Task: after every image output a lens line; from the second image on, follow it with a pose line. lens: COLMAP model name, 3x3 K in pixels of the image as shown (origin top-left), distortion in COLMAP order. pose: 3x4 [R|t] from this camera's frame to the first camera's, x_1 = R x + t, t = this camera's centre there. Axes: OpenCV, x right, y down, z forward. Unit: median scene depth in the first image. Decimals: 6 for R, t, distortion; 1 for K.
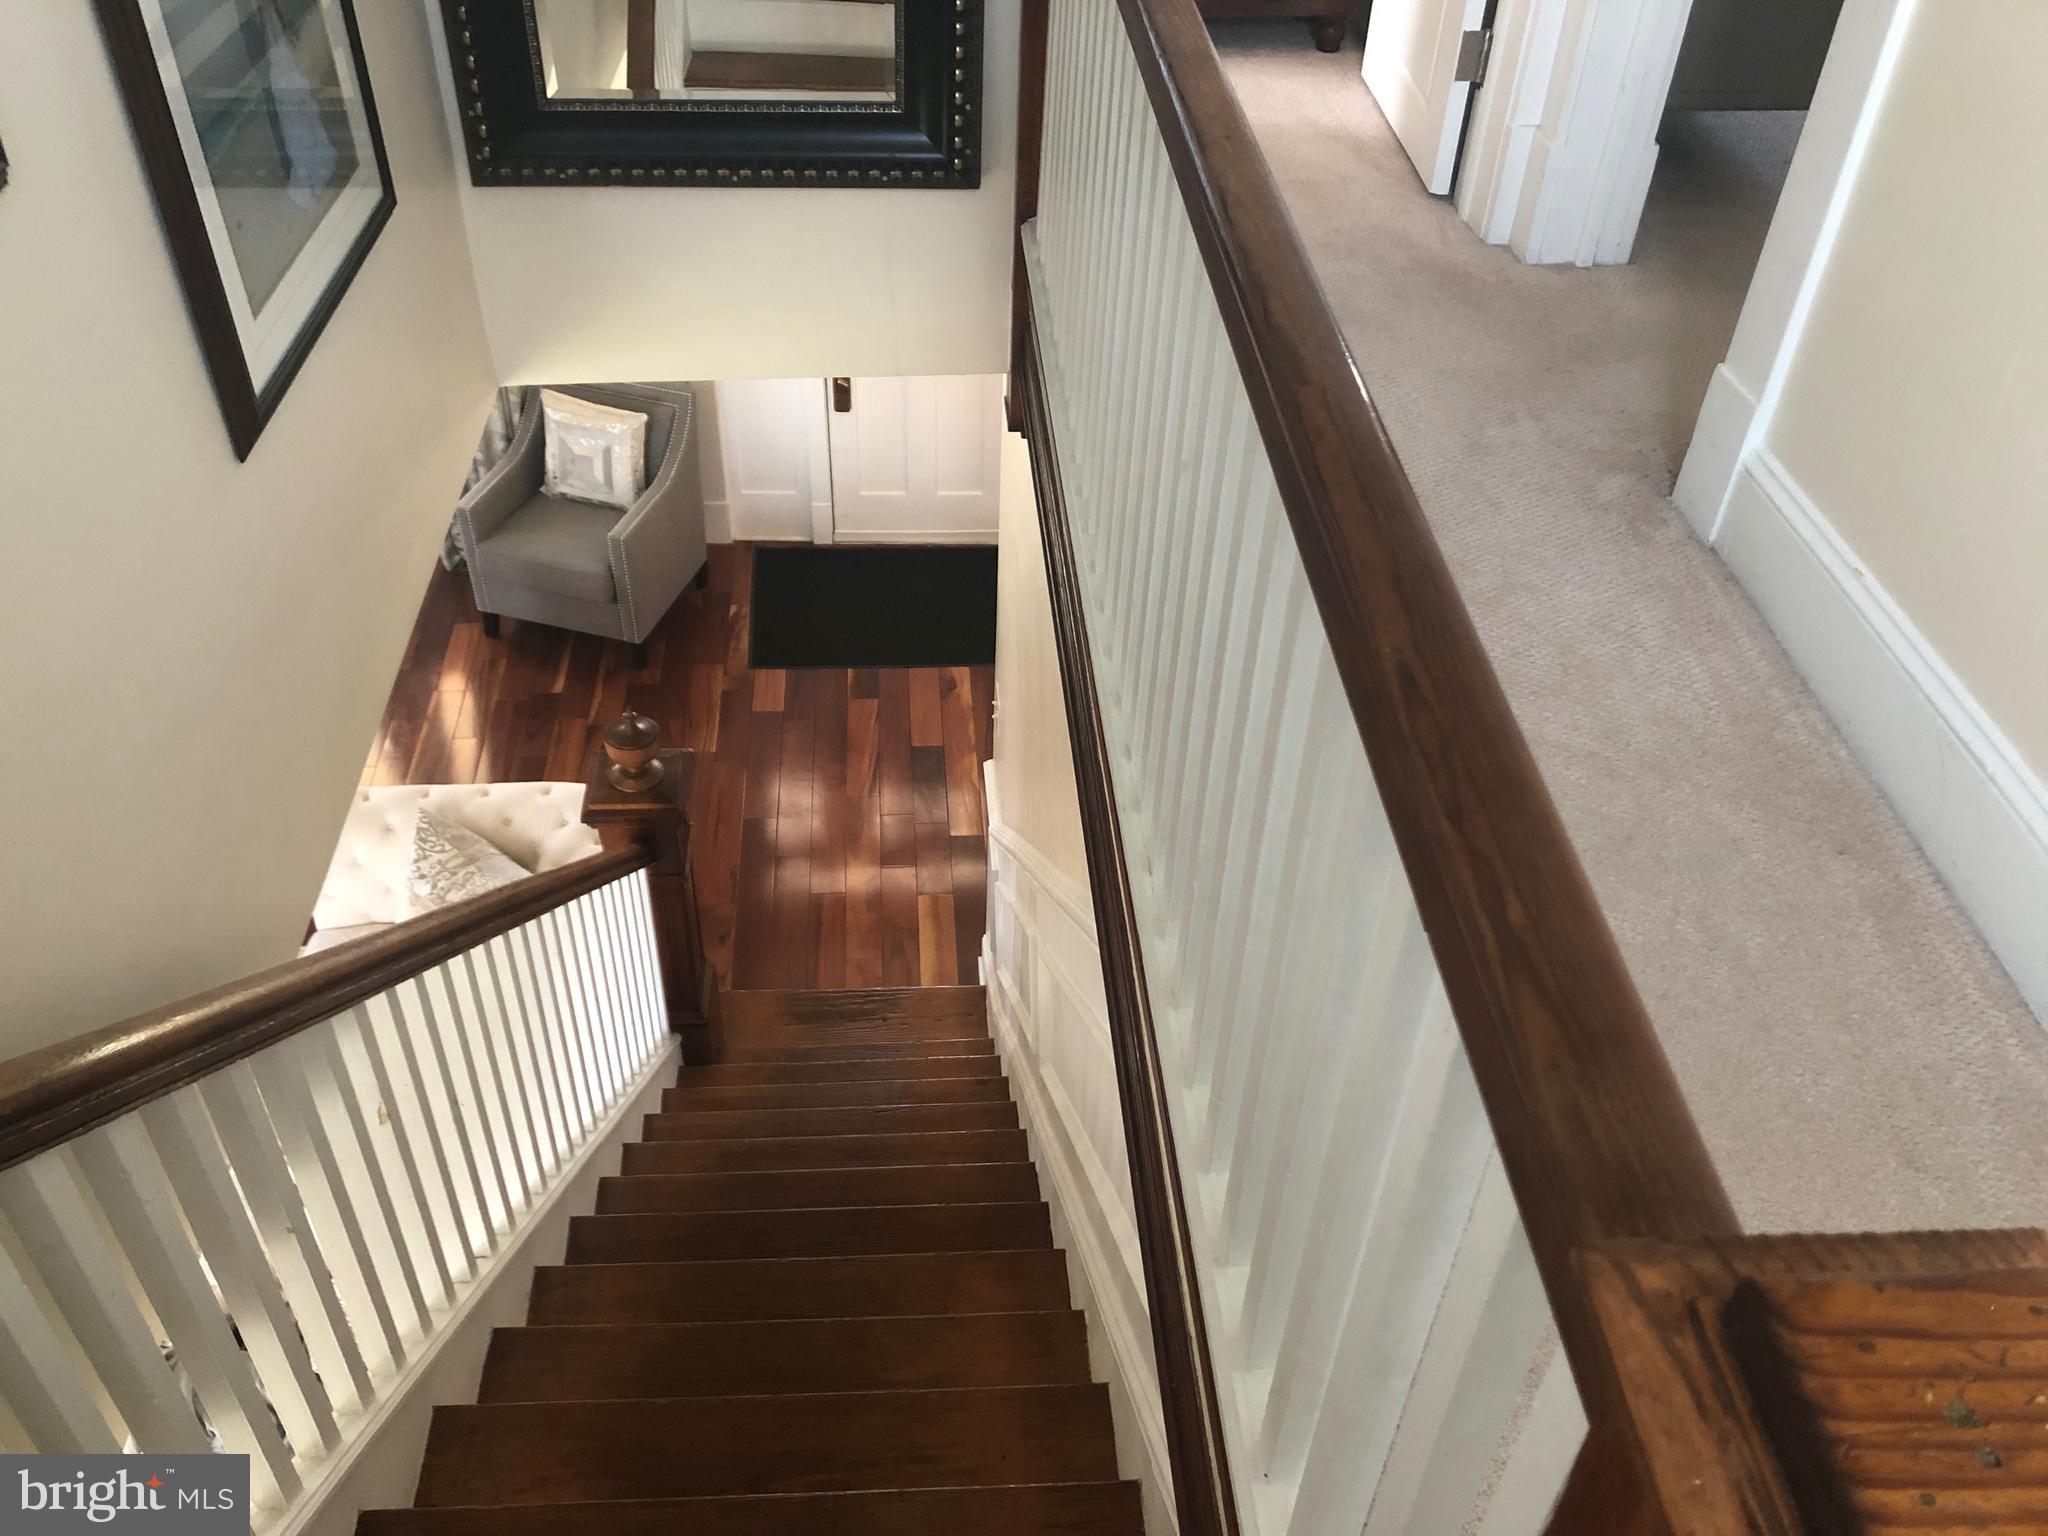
lens RADIAL K [[1694.7, 0, 1009.1], [0, 1694.7, 769.6], [0, 0, 1]] dist [0.083979, -0.186340]
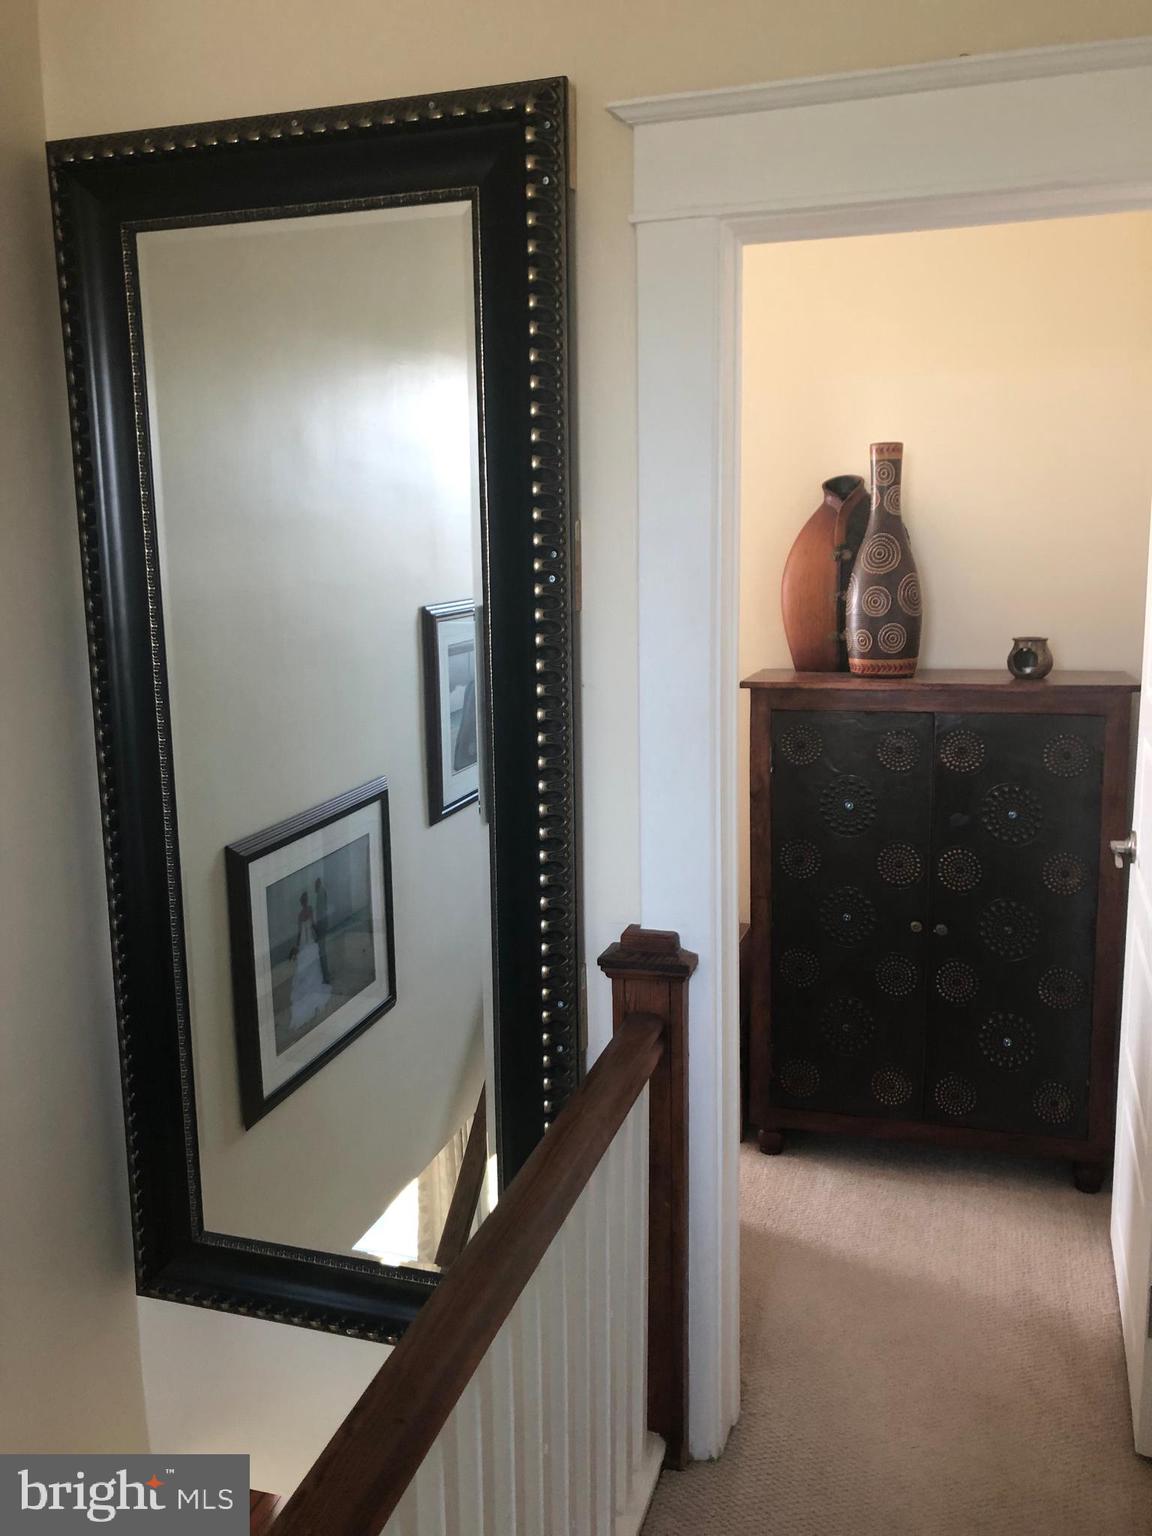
lens RADIAL K [[1278.5, 0, 576.0], [0, 1278.5, 768.0], [0, 0, 1]] dist [0.028537, -0.052397]
pose [[0.934761, 0.019828, -0.354724, 0.150177], [-0.193817, 0.865240, -0.462379, -0.206654], [0.297754, 0.500965, 0.812636, 0.173613]]
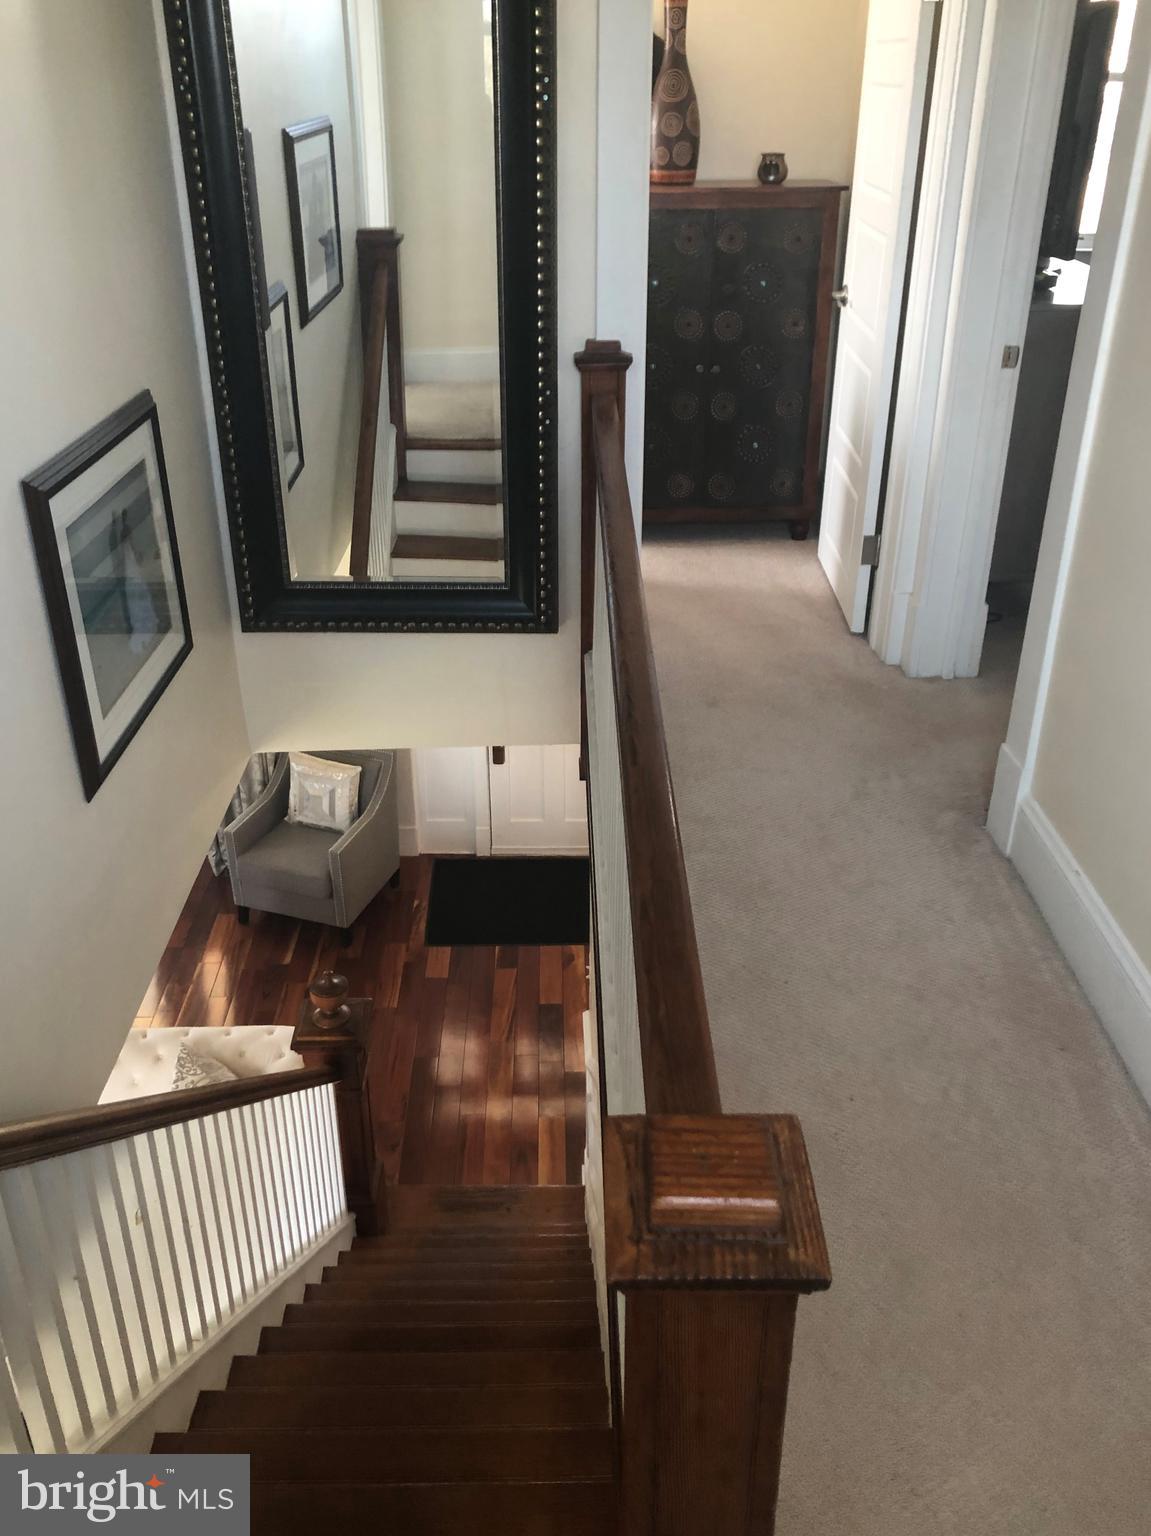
lens RADIAL K [[1291.2, 0, 574.2], [0, 1291.2, 752.3], [0, 0, 1]] dist [0.063706, -0.090858]
pose [[0.998767, -0.000397, -0.049639, 0.037942], [-0.010175, 0.977101, -0.212533, 0.015795], [0.048587, 0.212776, 0.975892, -0.097707]]
